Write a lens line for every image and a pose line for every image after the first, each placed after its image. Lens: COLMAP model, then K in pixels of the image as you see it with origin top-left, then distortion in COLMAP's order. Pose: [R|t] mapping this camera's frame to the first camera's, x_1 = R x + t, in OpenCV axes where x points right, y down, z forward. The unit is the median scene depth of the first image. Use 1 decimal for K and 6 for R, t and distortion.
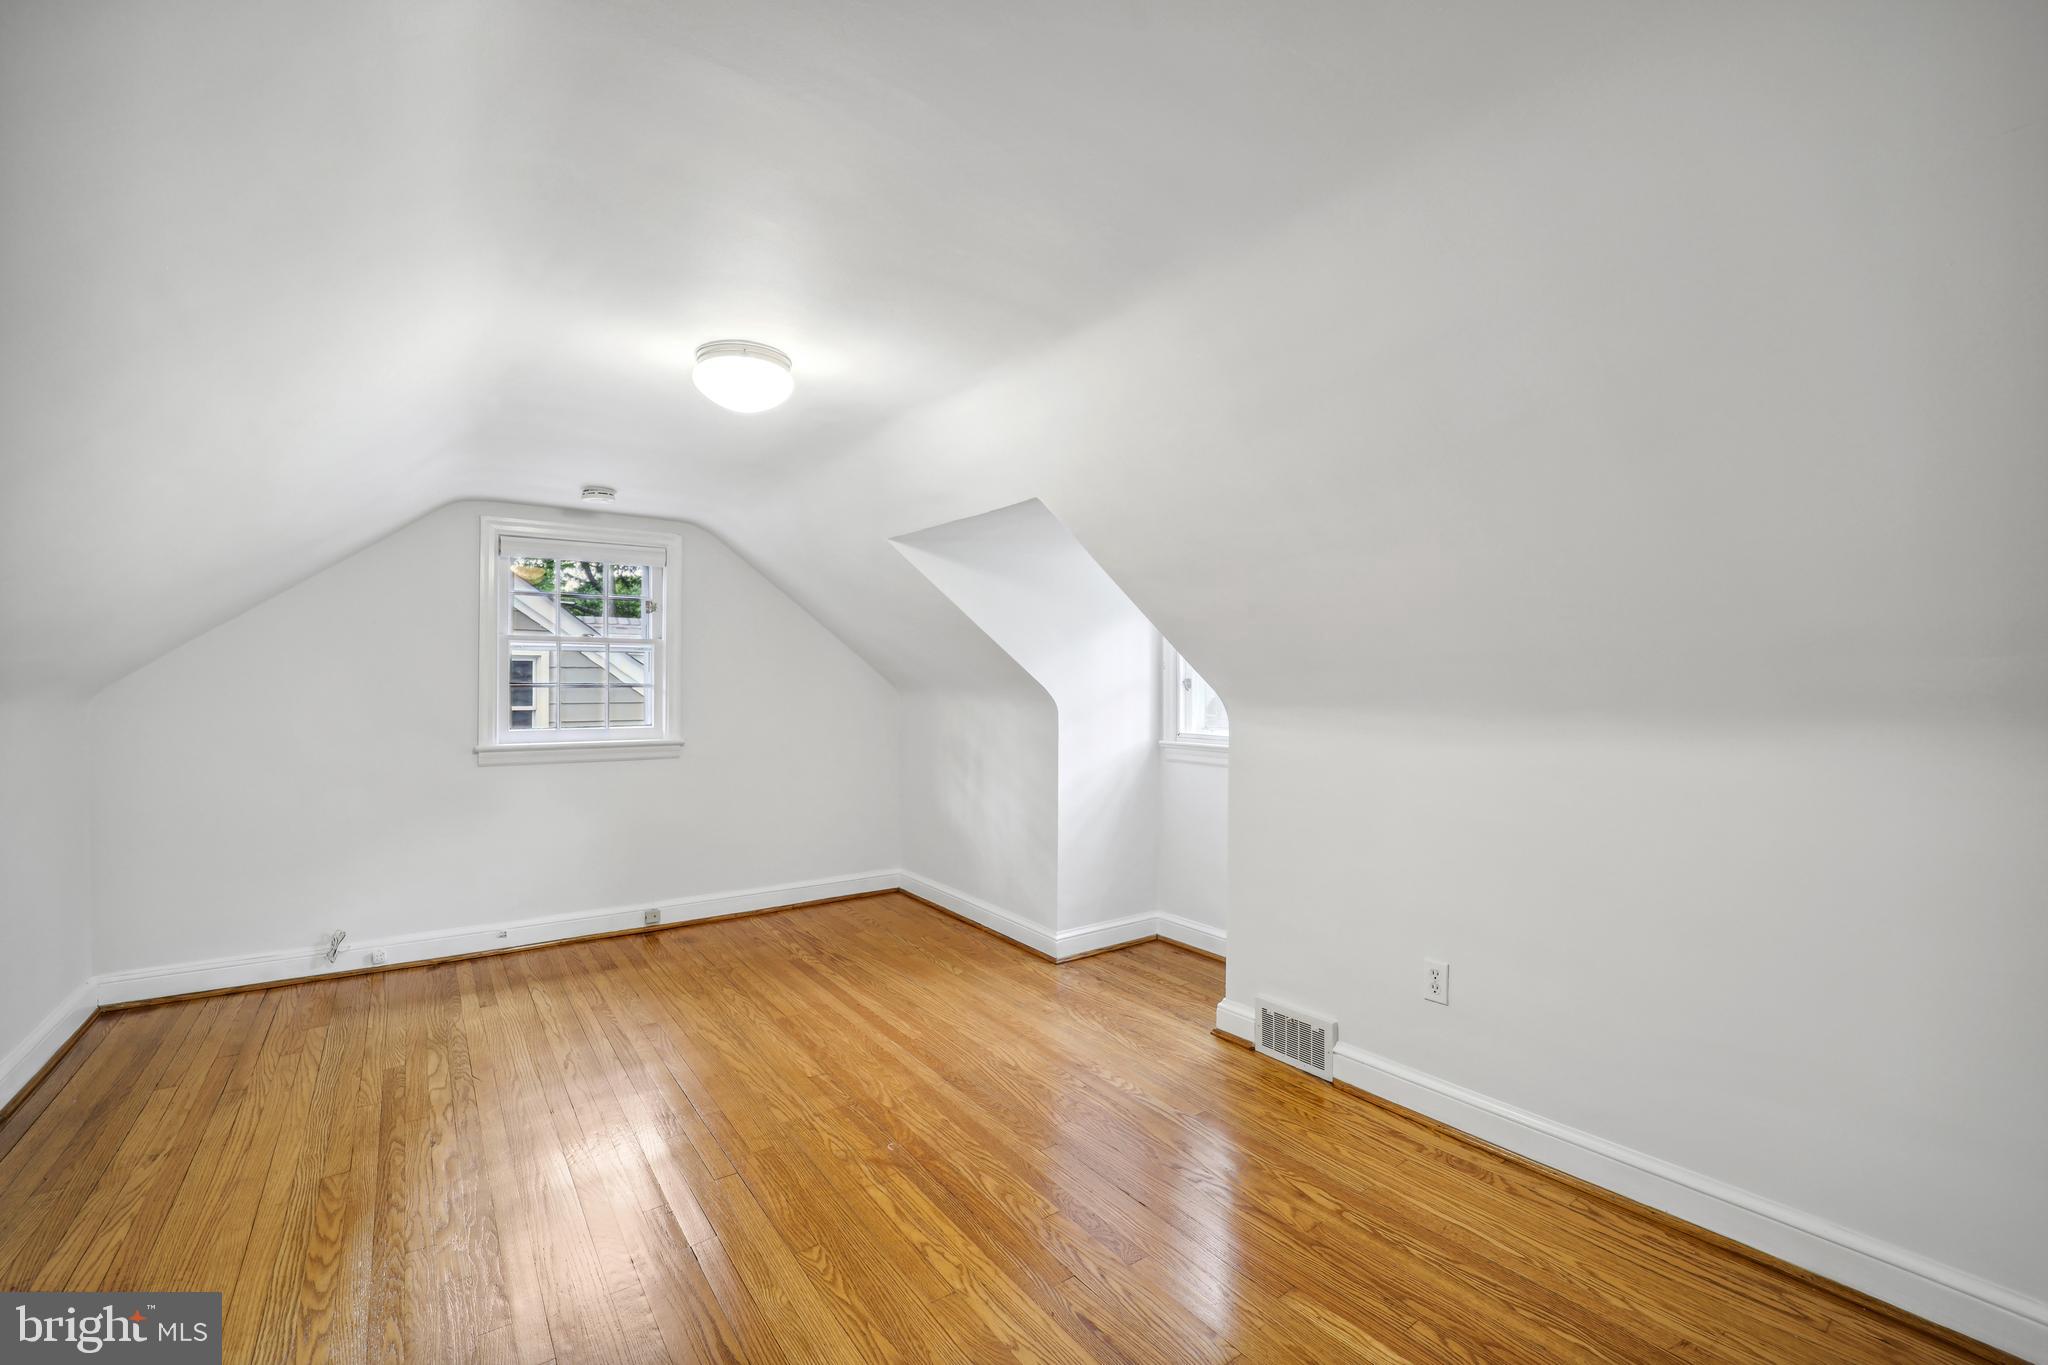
lens RADIAL K [[845.9, 0, 1024.0], [0, 845.9, 682.5], [0, 0, 1]] dist [-0.002876, -0.000501]
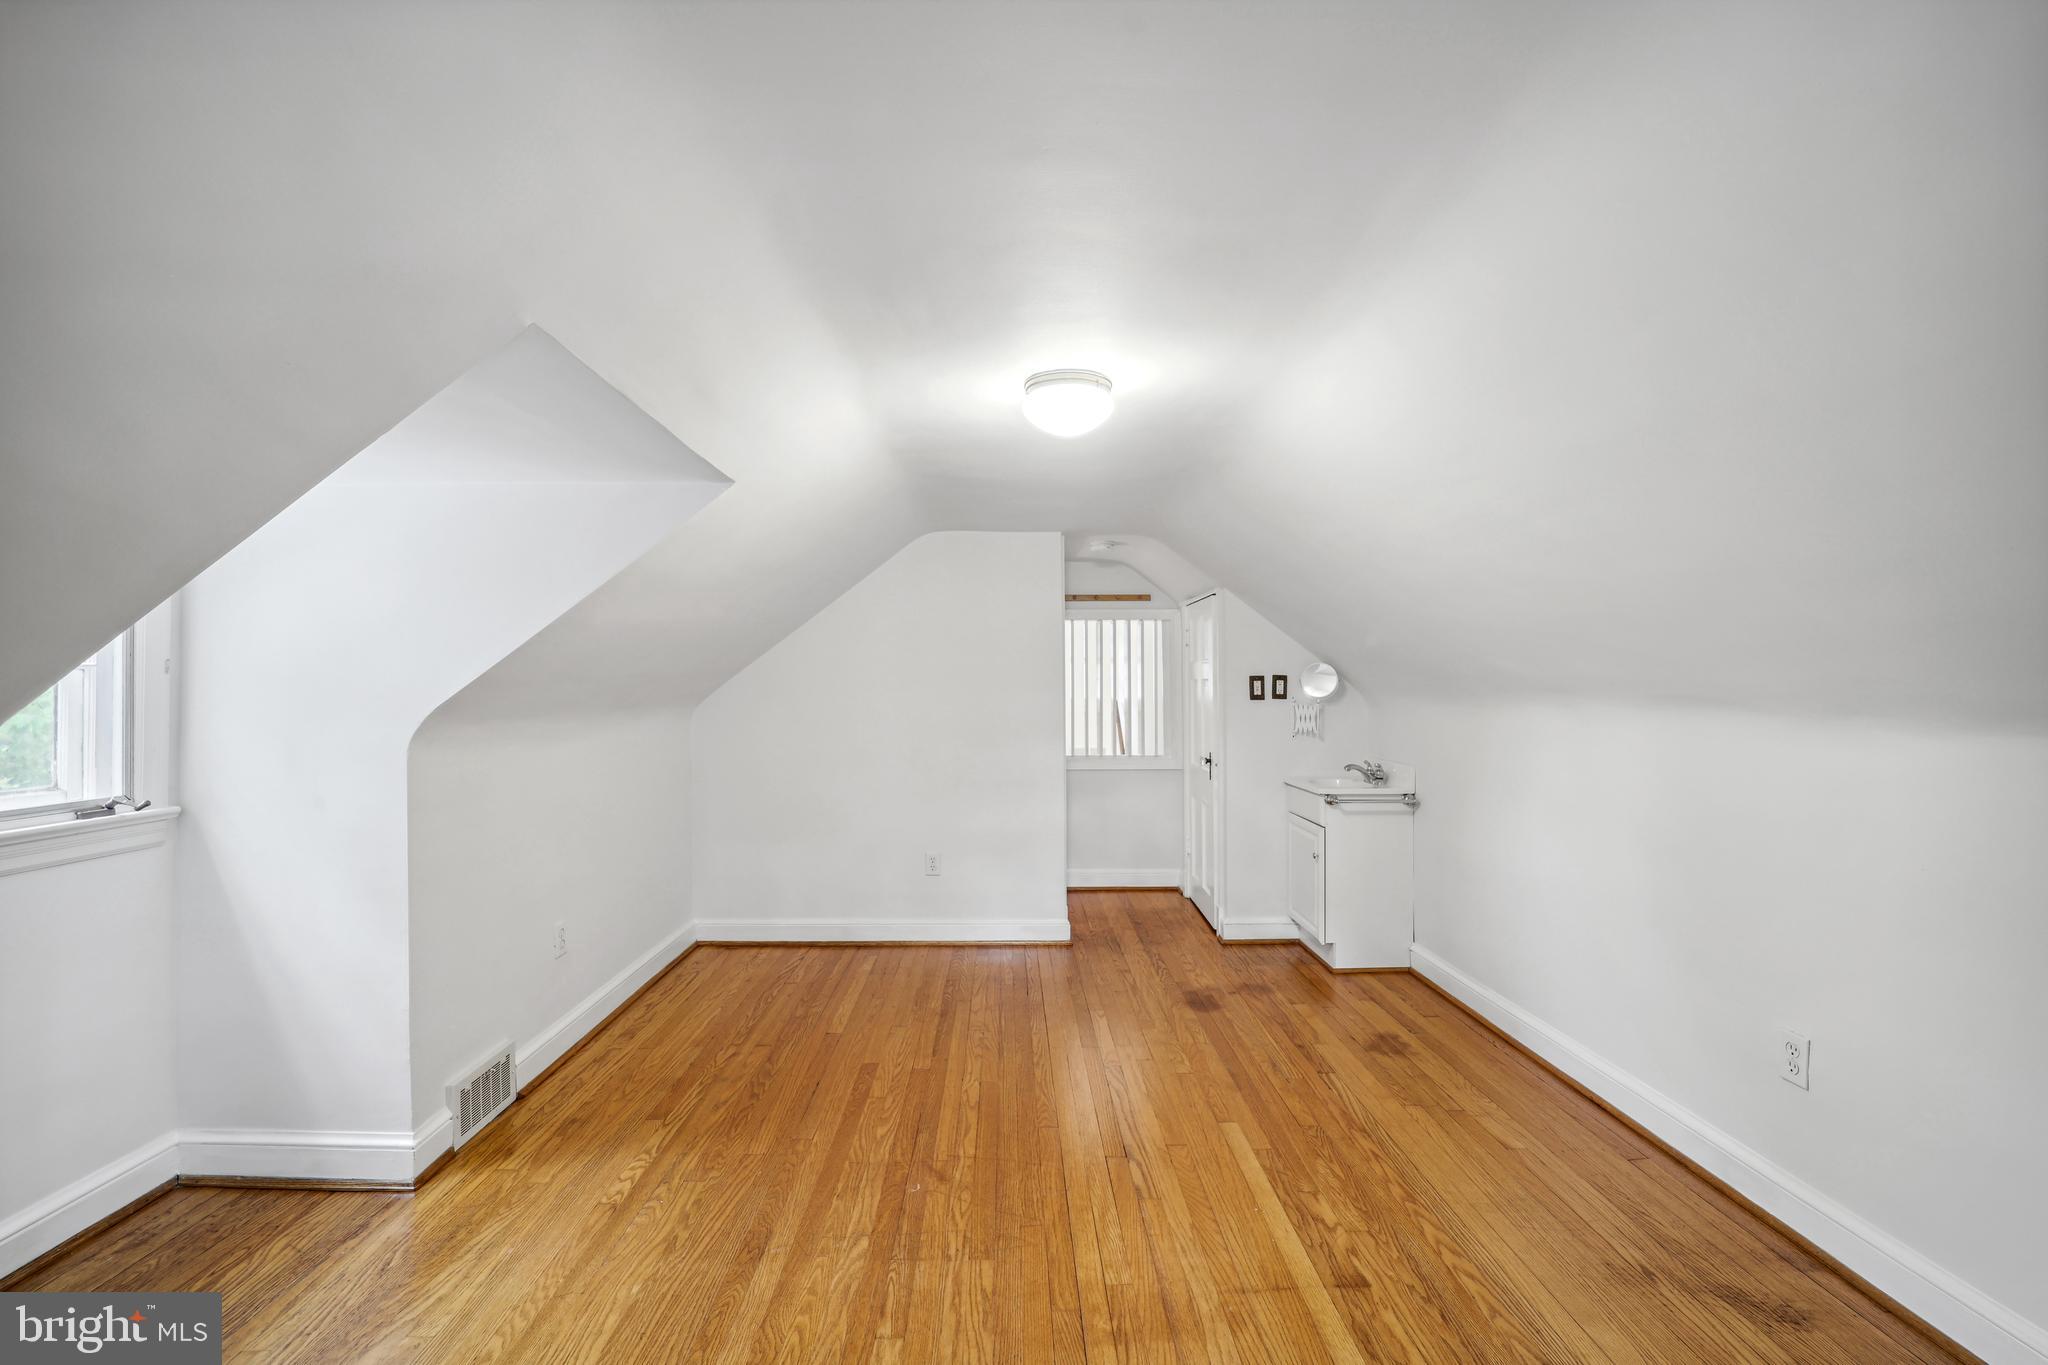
lens RADIAL K [[845.9, 0, 1024.0], [0, 845.9, 682.5], [0, 0, 1]] dist [-0.002876, -0.000501]
pose [[-0.820771, 0.000198, 0.571258, -0.753485], [-0.004990, 0.999959, -0.007516, -0.009687], [-0.571236, -0.009019, -0.820736, 1.618648]]
